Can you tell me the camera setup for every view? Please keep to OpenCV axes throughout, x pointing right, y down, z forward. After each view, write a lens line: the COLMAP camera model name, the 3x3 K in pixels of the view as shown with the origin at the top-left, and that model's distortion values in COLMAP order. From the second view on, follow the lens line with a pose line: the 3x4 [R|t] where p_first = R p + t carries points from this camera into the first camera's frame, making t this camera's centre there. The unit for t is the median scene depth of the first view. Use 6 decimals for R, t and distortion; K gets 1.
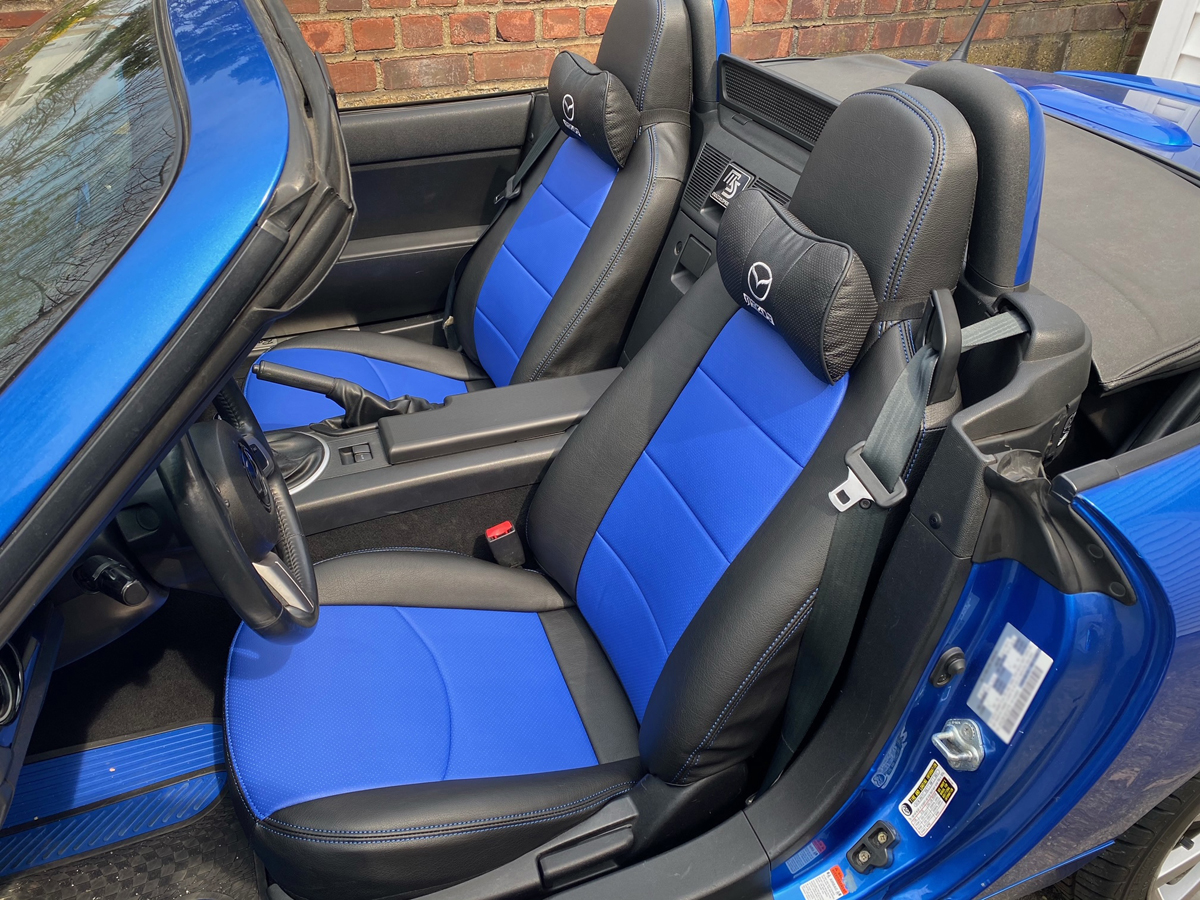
lens RADIAL K [[916.0, 0, 597.5], [0, 916.0, 451.6], [0, 0, 1]] dist [0.035386, -0.025056]
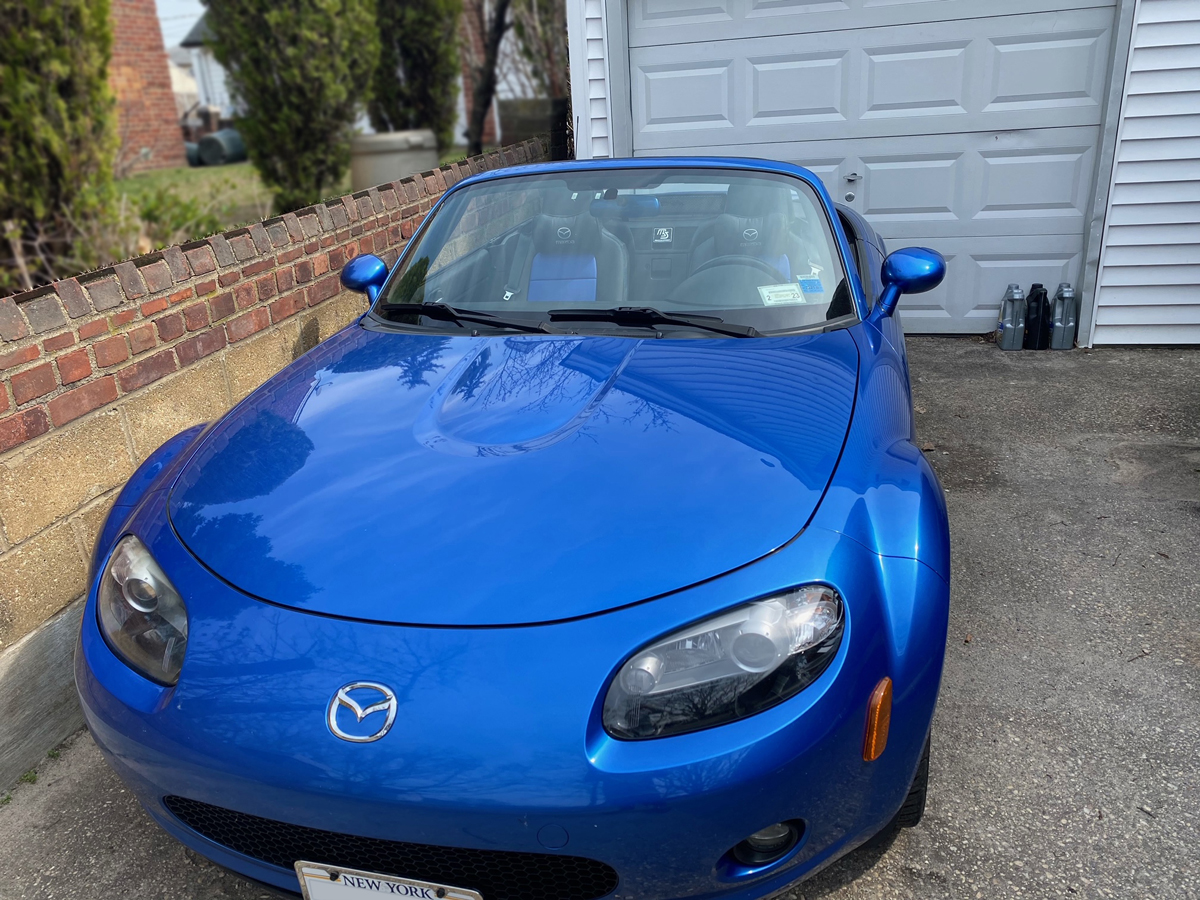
lens RADIAL K [[916.0, 0, 598.4], [0, 916.0, 448.5], [0, 0, 1]] dist [0.035386, -0.025056]
pose [[0.560238, -0.360035, 0.745994, -2.625543], [0.529445, 0.848263, 0.011782, 0.113386], [-0.637041, 0.388362, 0.665848, -0.435215]]
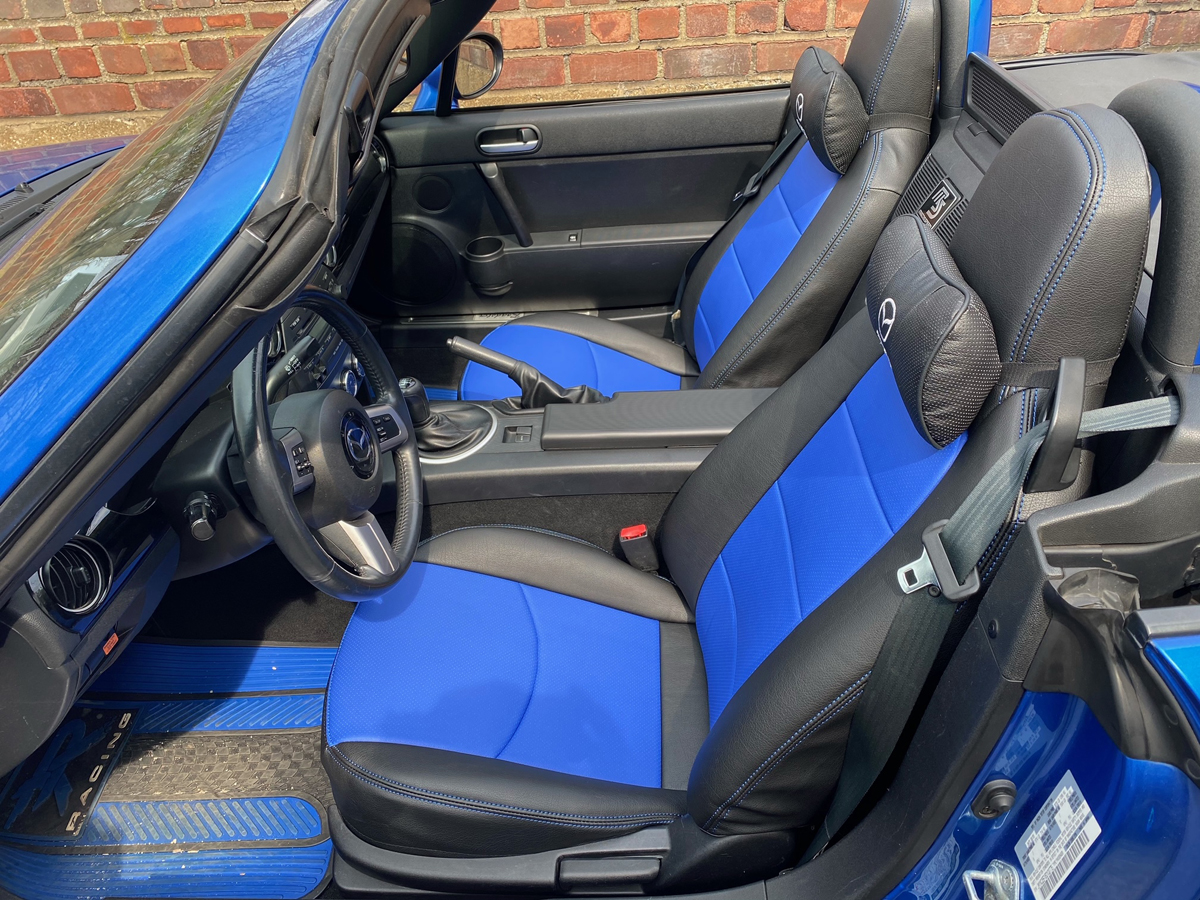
lens RADIAL K [[916.0, 0, 595.0], [0, 916.0, 456.1], [0, 0, 1]] dist [0.035386, -0.025056]
pose [[0.921332, 0.168511, -0.350358, 0.243385], [-0.158933, 0.985692, 0.056143, -0.058206], [0.354806, 0.003957, 0.934931, 0.059245]]
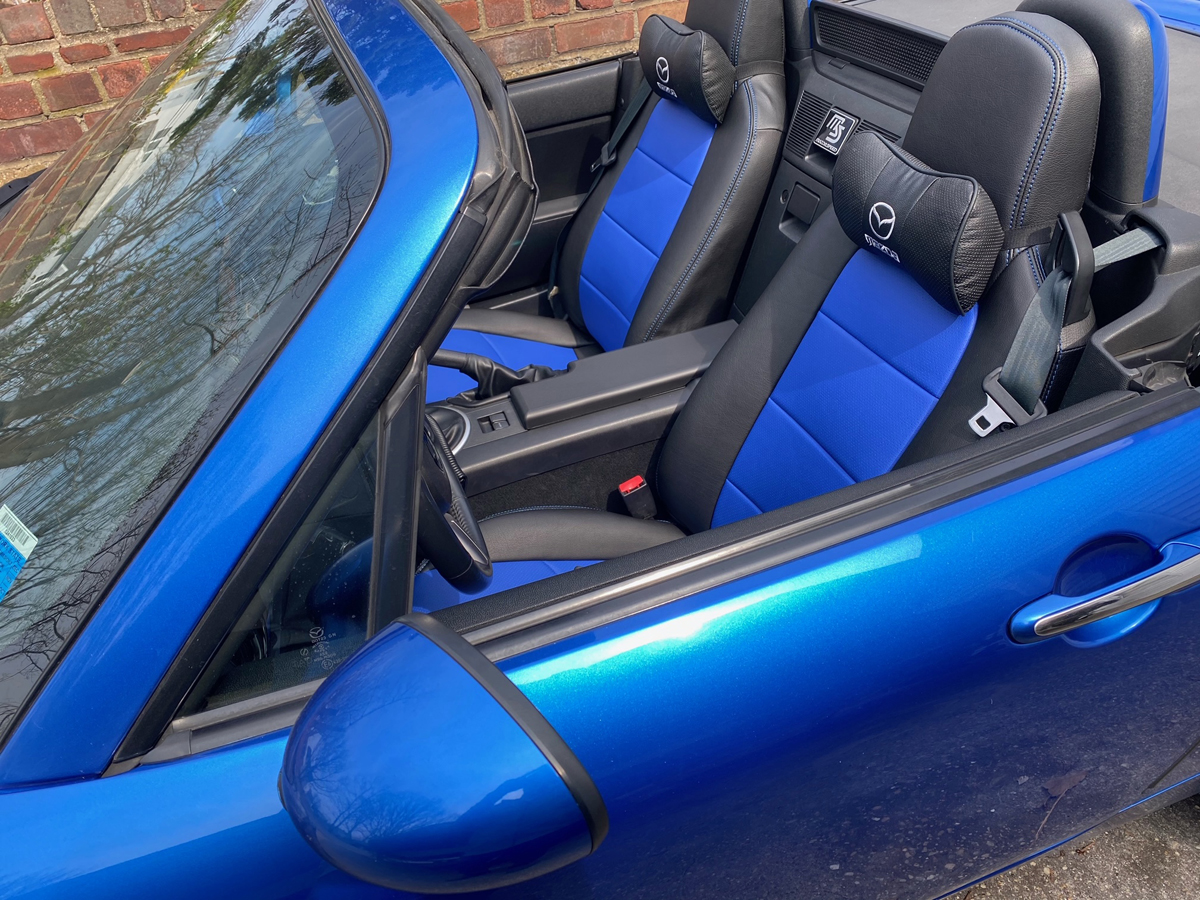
lens RADIAL K [[916.0, 0, 600.5], [0, 916.0, 452.2], [0, 0, 1]] dist [0.035386, -0.025056]
pose [[0.993706, -0.073737, -0.084333, -0.065901], [0.076992, 0.996381, 0.036010, 0.010248], [0.081372, -0.042276, 0.995787, -0.062029]]
